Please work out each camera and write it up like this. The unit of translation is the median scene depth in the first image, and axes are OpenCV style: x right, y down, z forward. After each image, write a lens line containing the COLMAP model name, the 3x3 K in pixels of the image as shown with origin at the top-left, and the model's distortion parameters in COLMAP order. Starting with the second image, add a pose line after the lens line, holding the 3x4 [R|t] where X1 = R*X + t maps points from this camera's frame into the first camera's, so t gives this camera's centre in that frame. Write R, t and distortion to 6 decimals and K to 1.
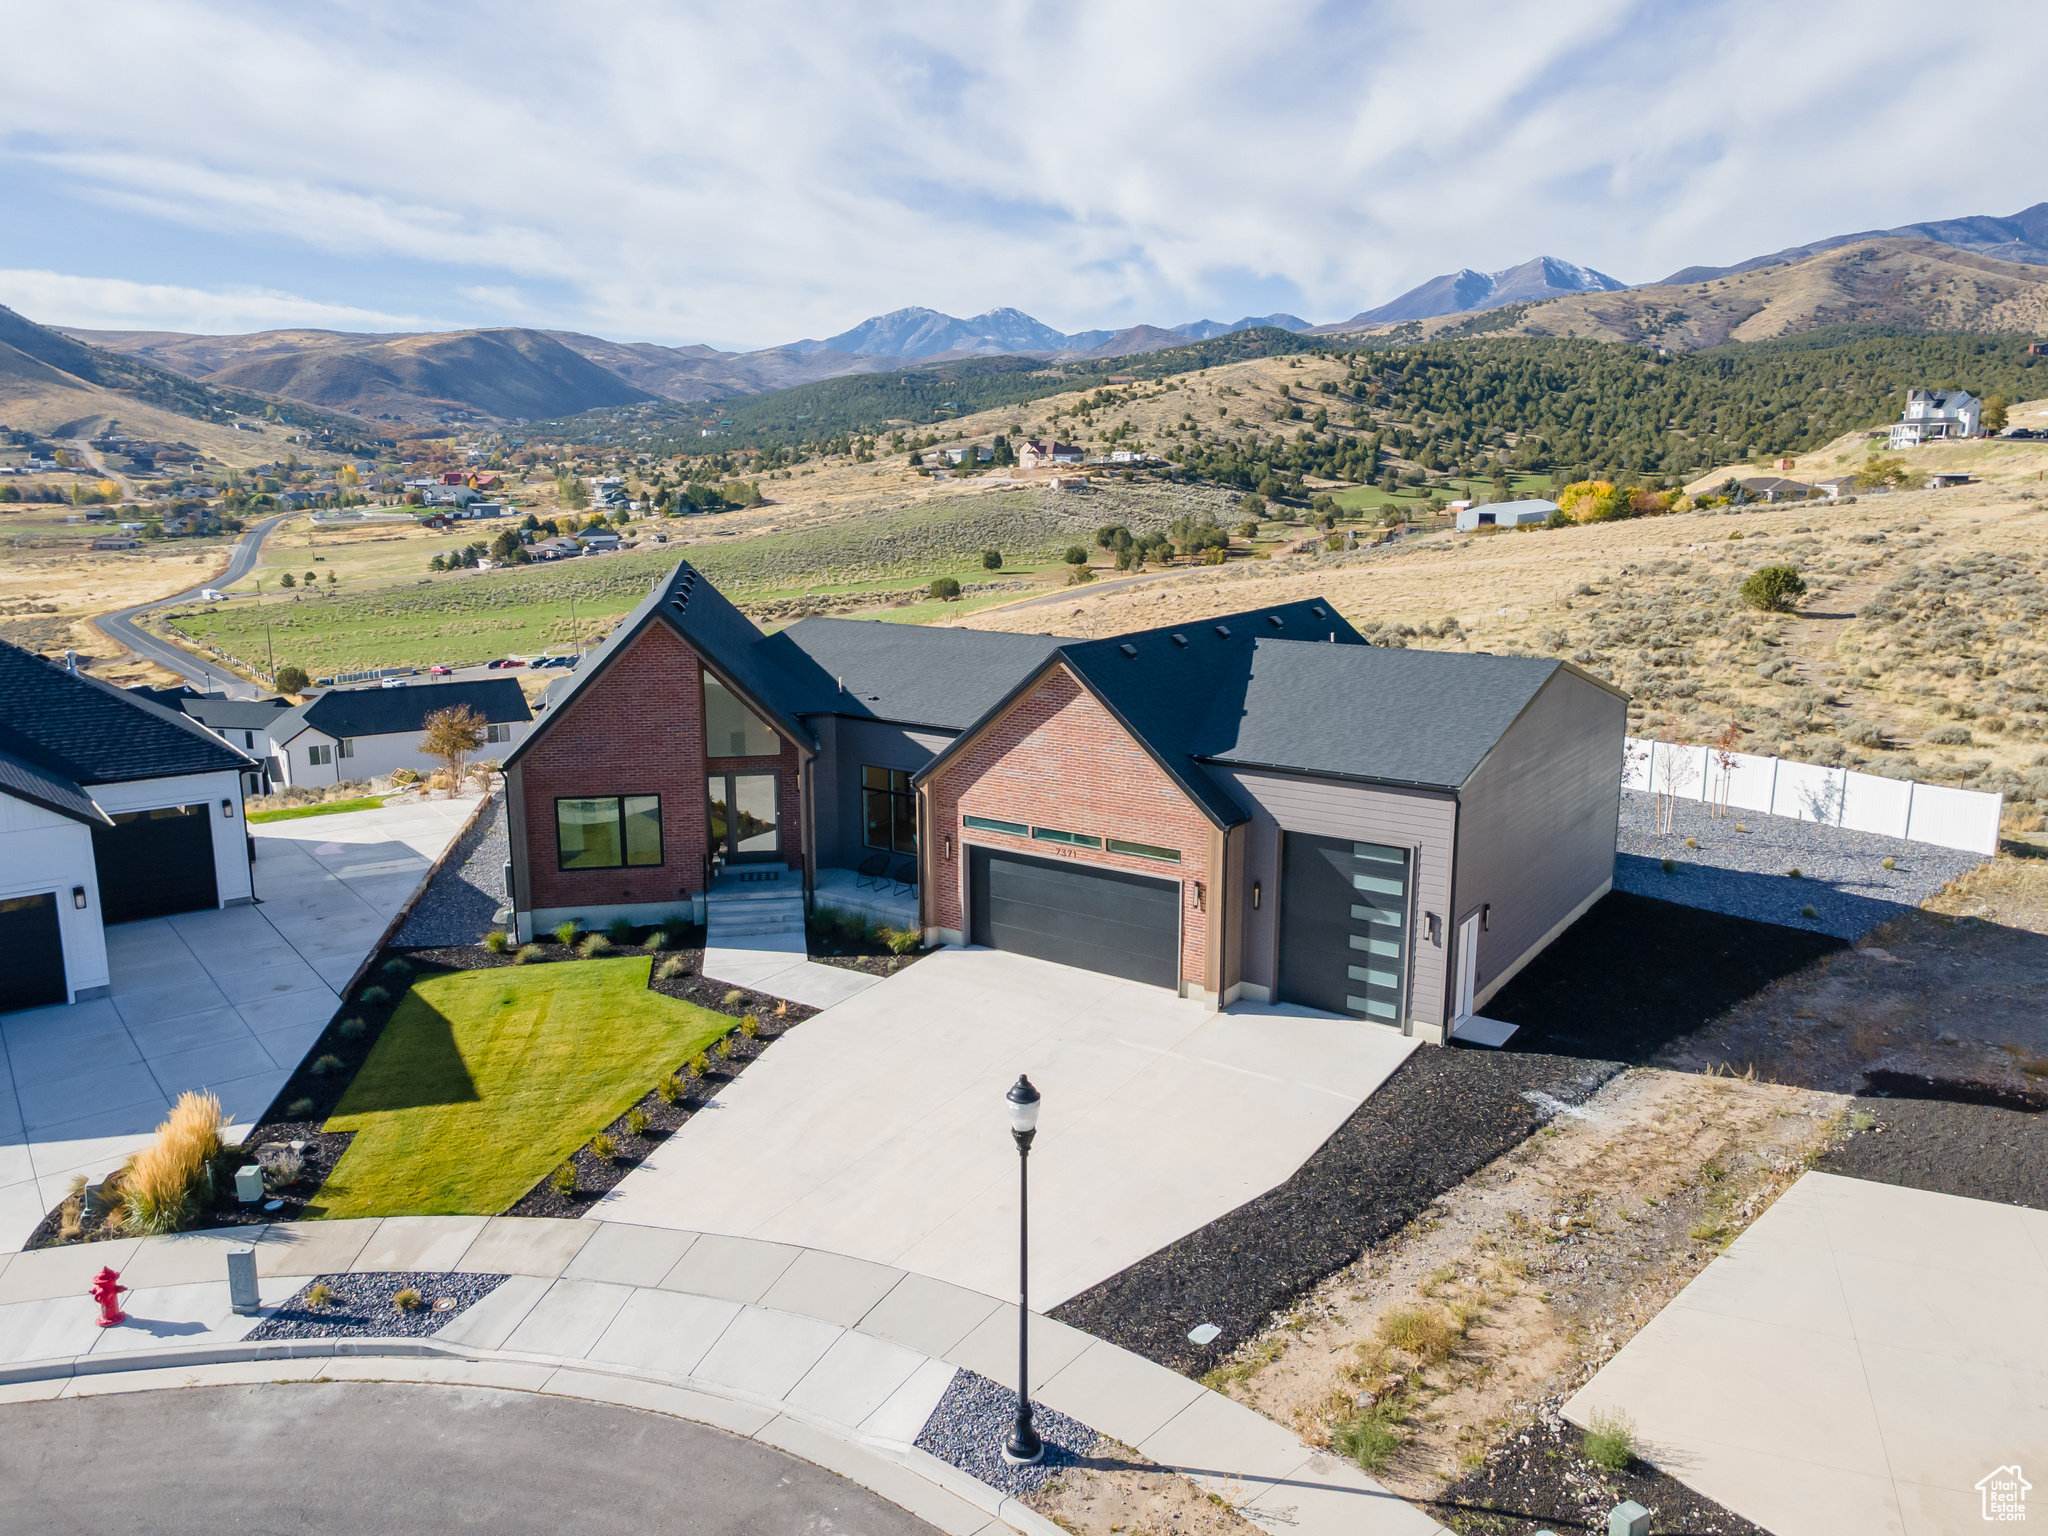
lens RADIAL K [[1503.3, 0, 1006.5], [0, 1503.3, 760.8], [0, 0, 1]] dist [0.040590, 0.012415]
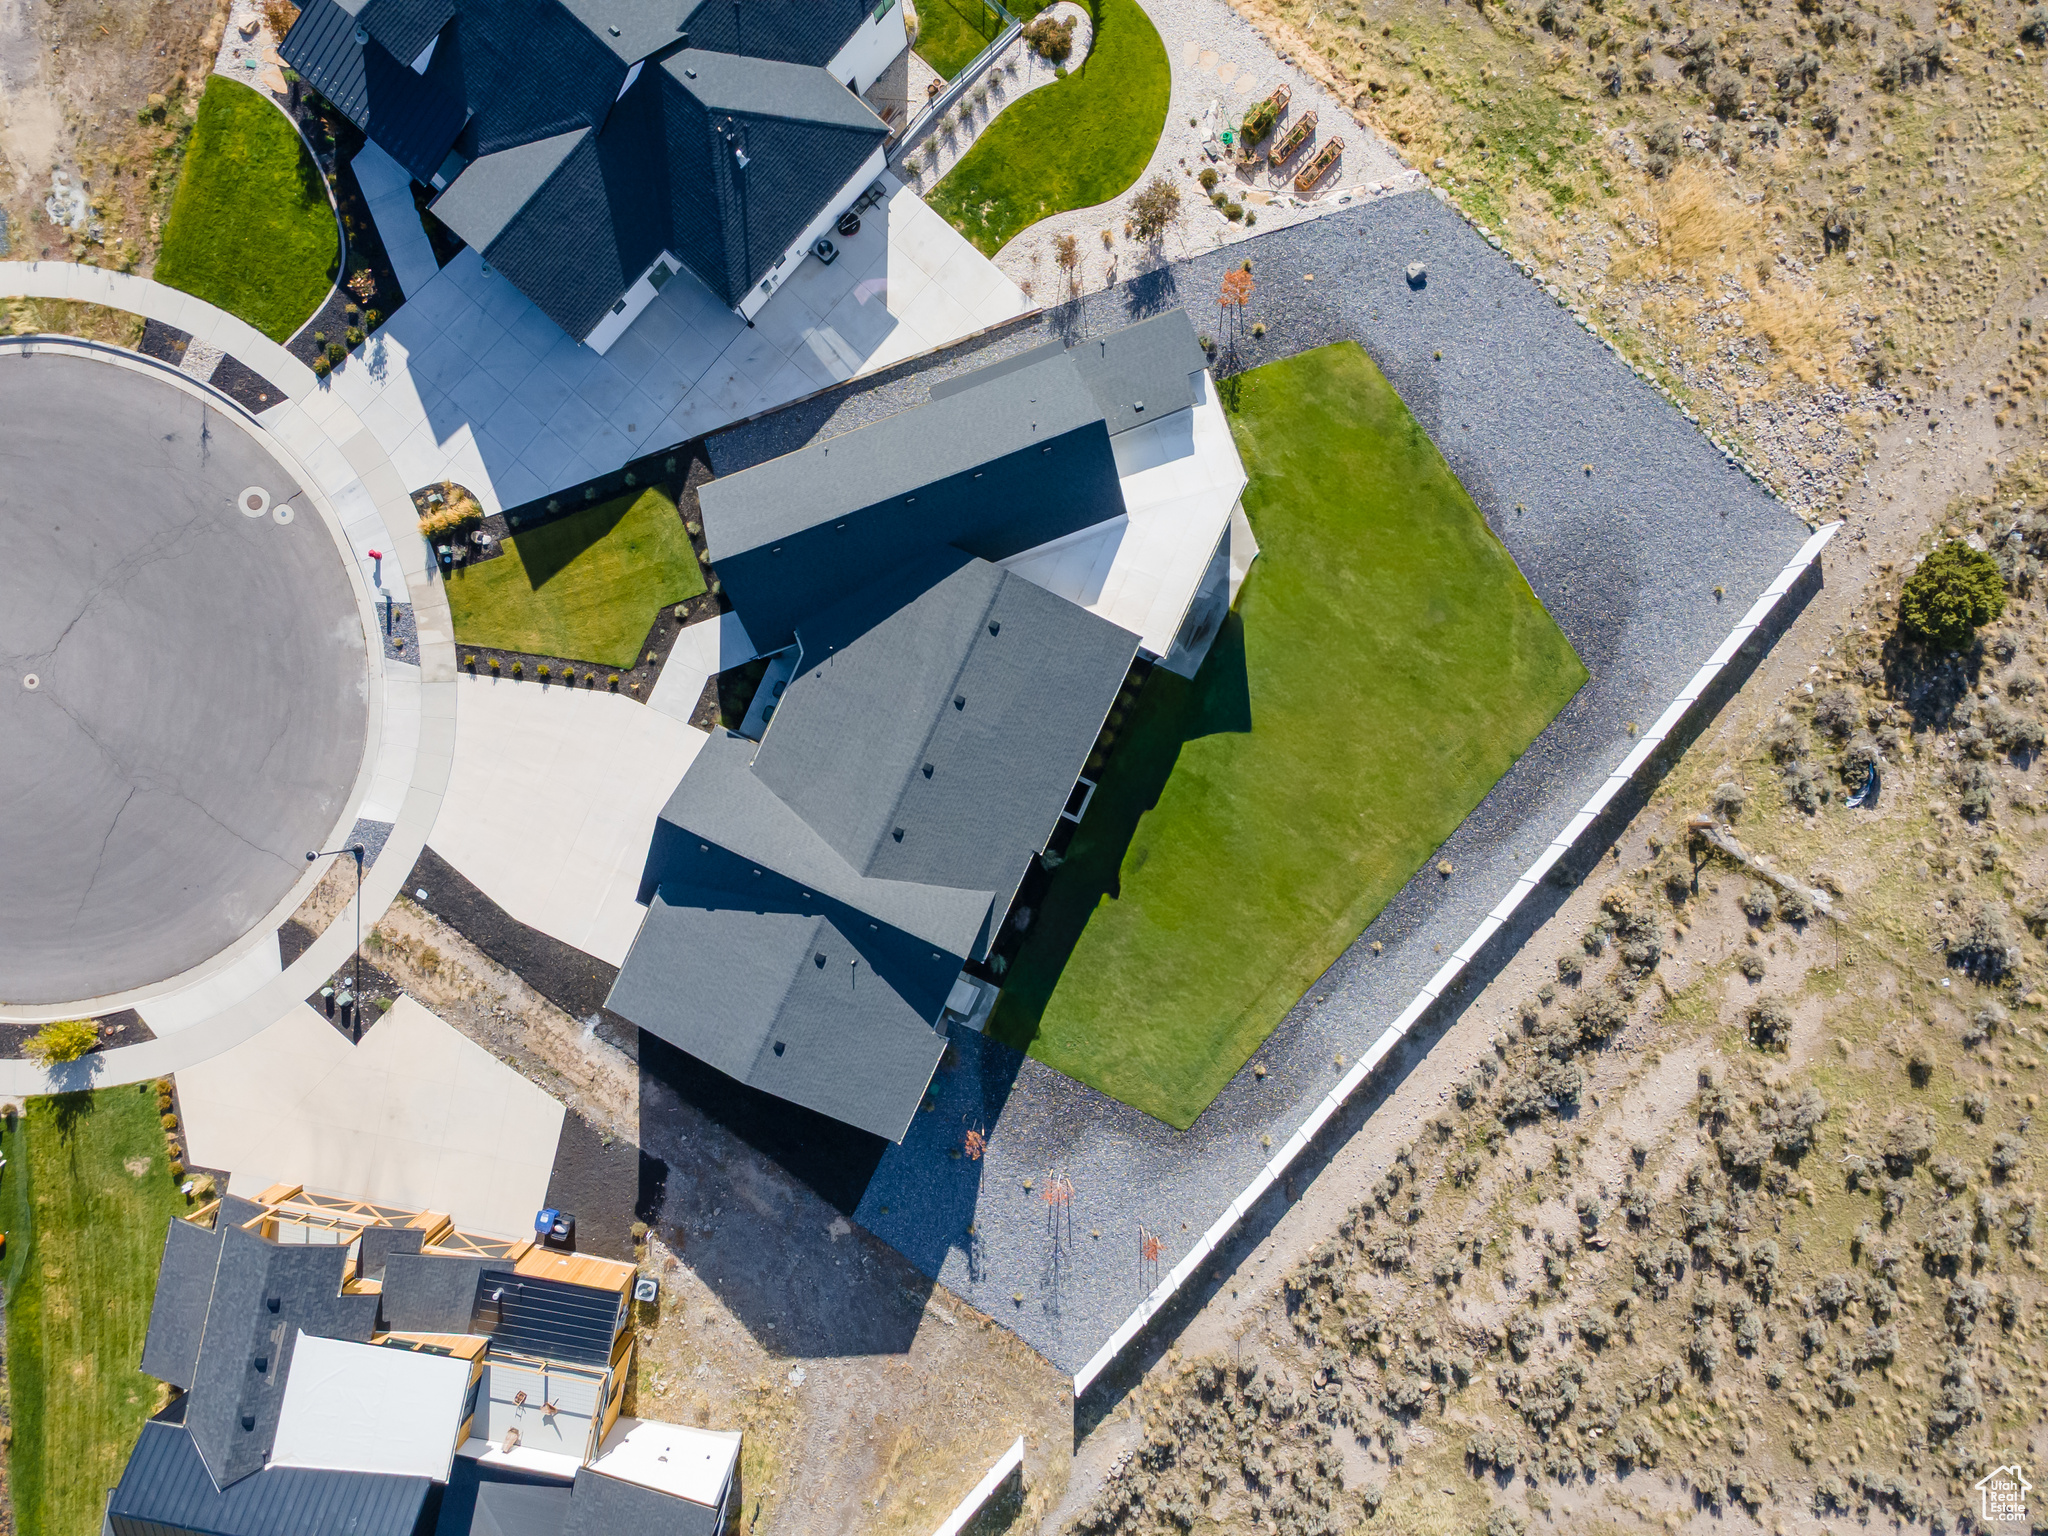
lens RADIAL K [[1503.3, 0, 1006.5], [0, 1503.3, 760.8], [0, 0, 1]] dist [0.040590, 0.012415]
pose [[0.176541, 0.984214, 0.012505, 0.001888], [-0.170947, 0.018147, 0.985113, -0.194634], [0.969335, -0.176051, 0.171452, 0.108928]]
